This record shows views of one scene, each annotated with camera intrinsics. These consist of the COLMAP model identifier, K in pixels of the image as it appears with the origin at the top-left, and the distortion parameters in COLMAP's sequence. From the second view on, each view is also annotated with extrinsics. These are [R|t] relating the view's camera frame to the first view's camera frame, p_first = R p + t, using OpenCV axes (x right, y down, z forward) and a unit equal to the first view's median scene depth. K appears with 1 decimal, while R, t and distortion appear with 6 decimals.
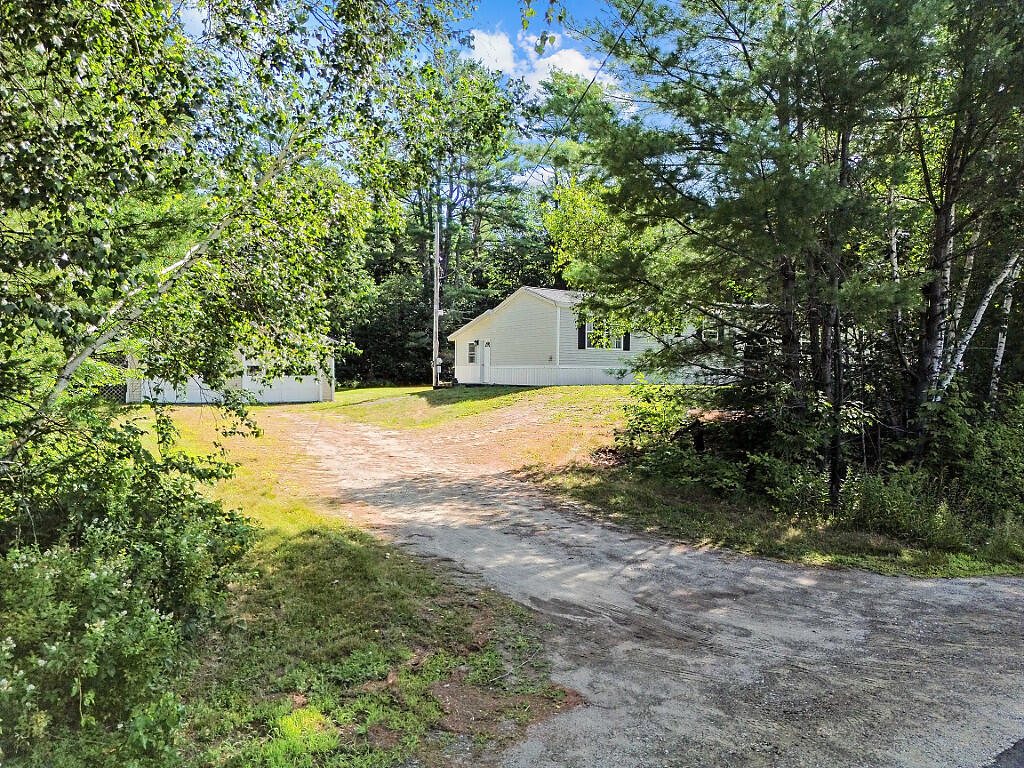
lens RADIAL K [[724.3, 0, 506.1], [0, 724.3, 383.9], [0, 0, 1]] dist [0.087119, 0.000010]
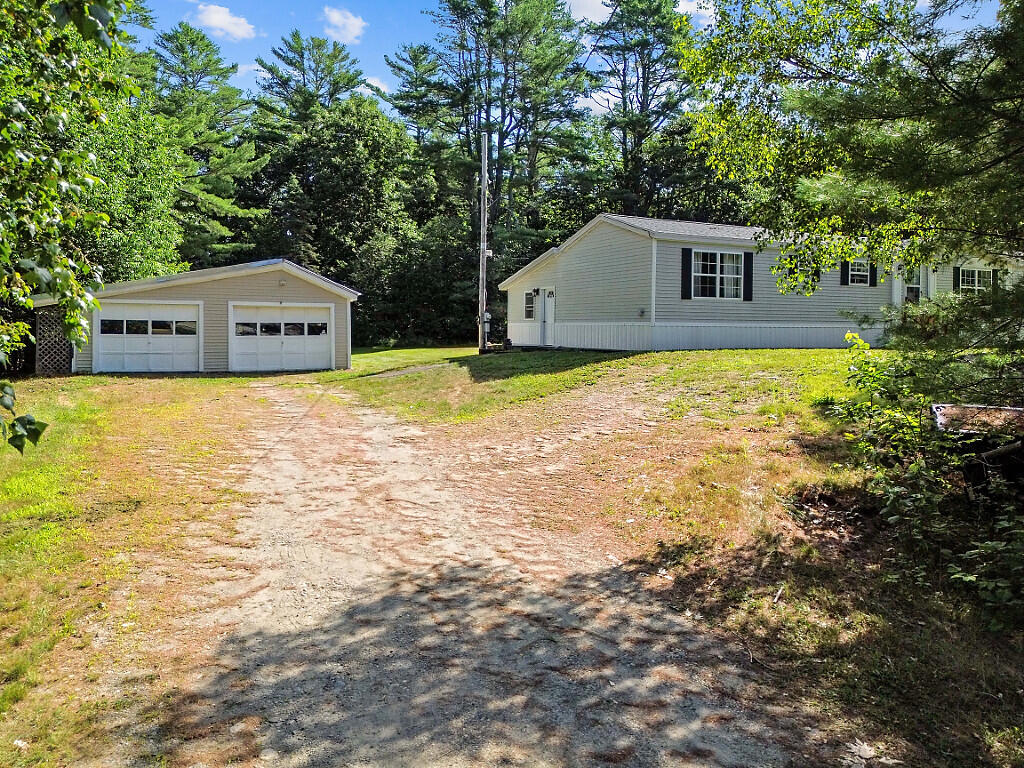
lens RADIAL K [[724.3, 0, 506.1], [0, 724.3, 383.9], [0, 0, 1]] dist [0.087119, 0.000010]
pose [[0.997522, 0.005852, -0.070105, -0.015647], [-0.001436, 0.998021, 0.062873, -0.007255], [0.070334, -0.062616, 0.995556, 0.201203]]
